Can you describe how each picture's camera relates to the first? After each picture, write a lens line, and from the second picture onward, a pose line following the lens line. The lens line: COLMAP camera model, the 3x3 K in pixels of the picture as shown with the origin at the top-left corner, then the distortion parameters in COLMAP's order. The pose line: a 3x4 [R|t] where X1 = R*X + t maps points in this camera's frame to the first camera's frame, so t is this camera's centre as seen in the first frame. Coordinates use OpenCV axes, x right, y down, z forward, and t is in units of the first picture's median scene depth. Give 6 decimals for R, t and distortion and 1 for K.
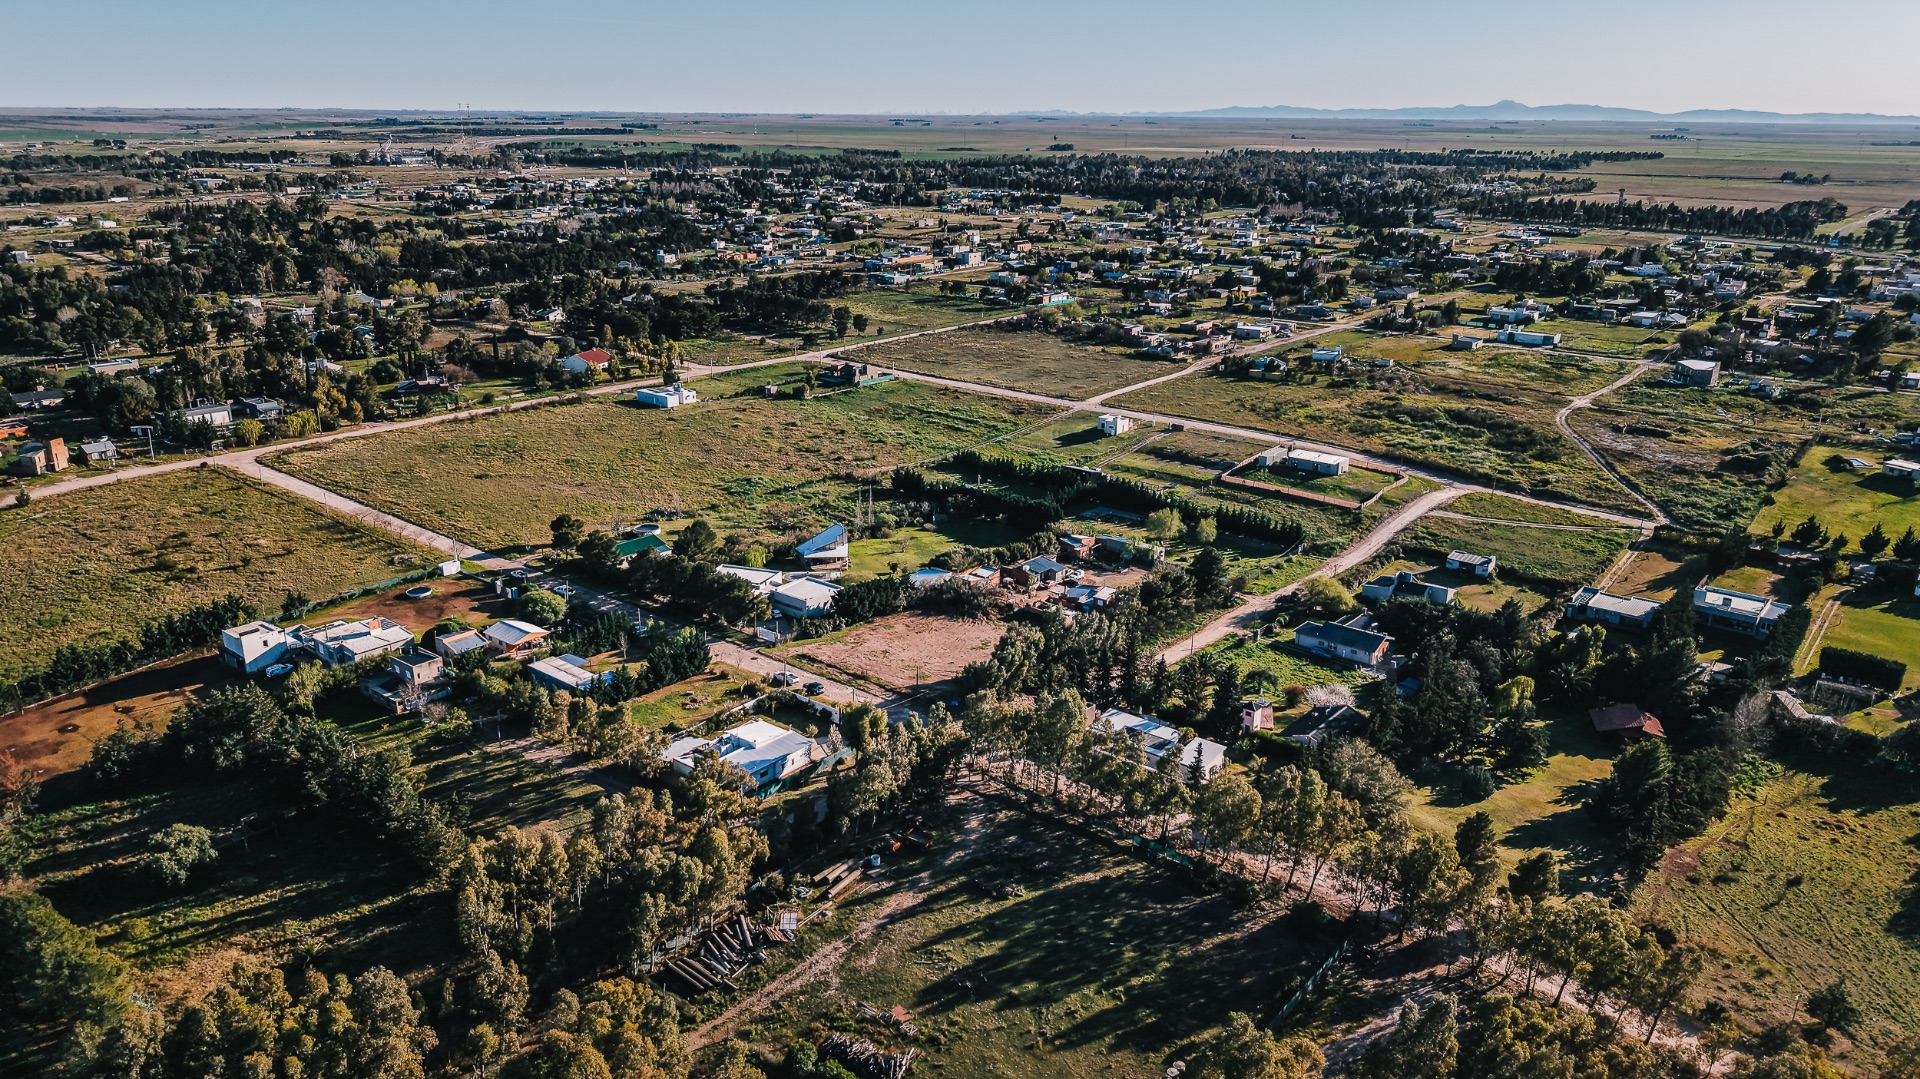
lens RADIAL K [[1331.3, 0, 960.0], [0, 1331.3, 539.5], [0, 0, 1]] dist [0.006716, -0.026146]
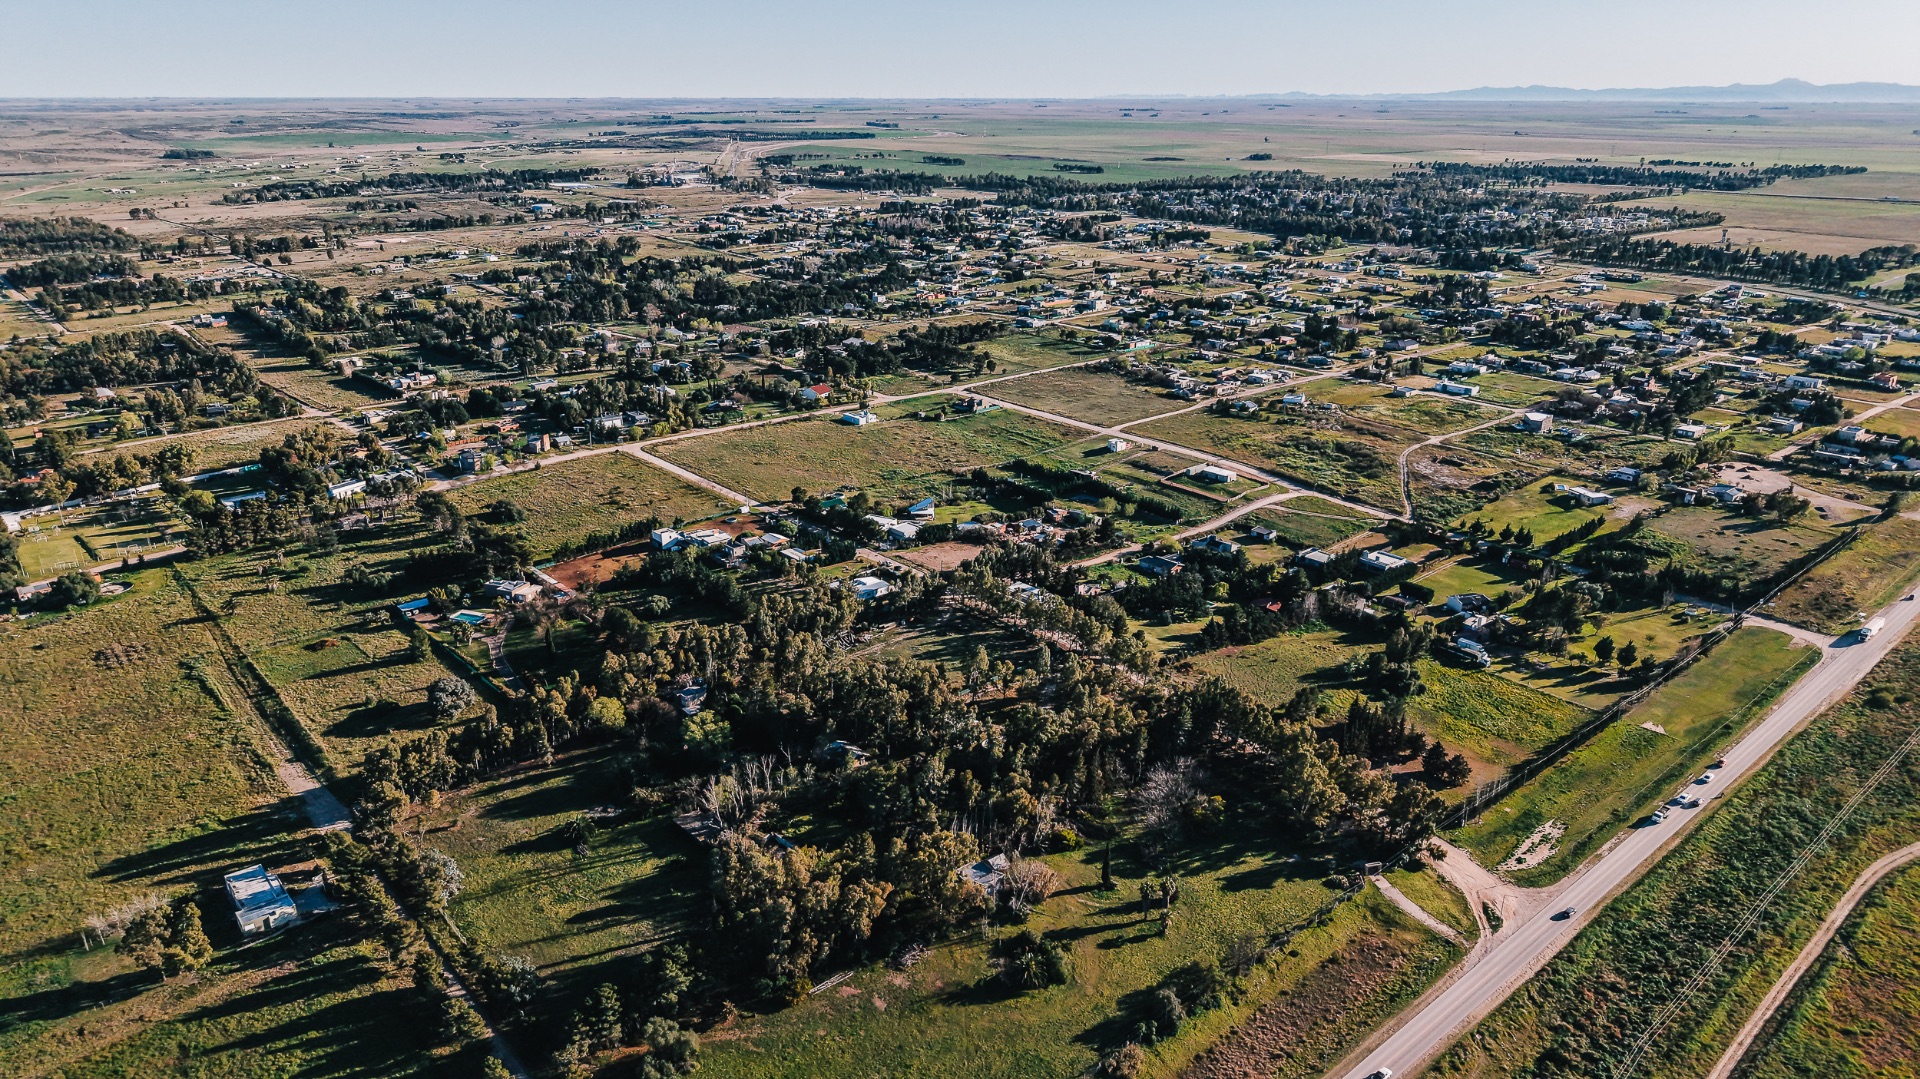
lens RADIAL K [[1331.3, 0, 960.0], [0, 1331.3, 539.5], [0, 0, 1]] dist [0.006716, -0.026146]
pose [[0.984717, 0.050788, -0.166591, 0.214576], [-0.047374, 0.998579, 0.024405, 0.000543], [0.167594, -0.016139, 0.985724, -0.715083]]
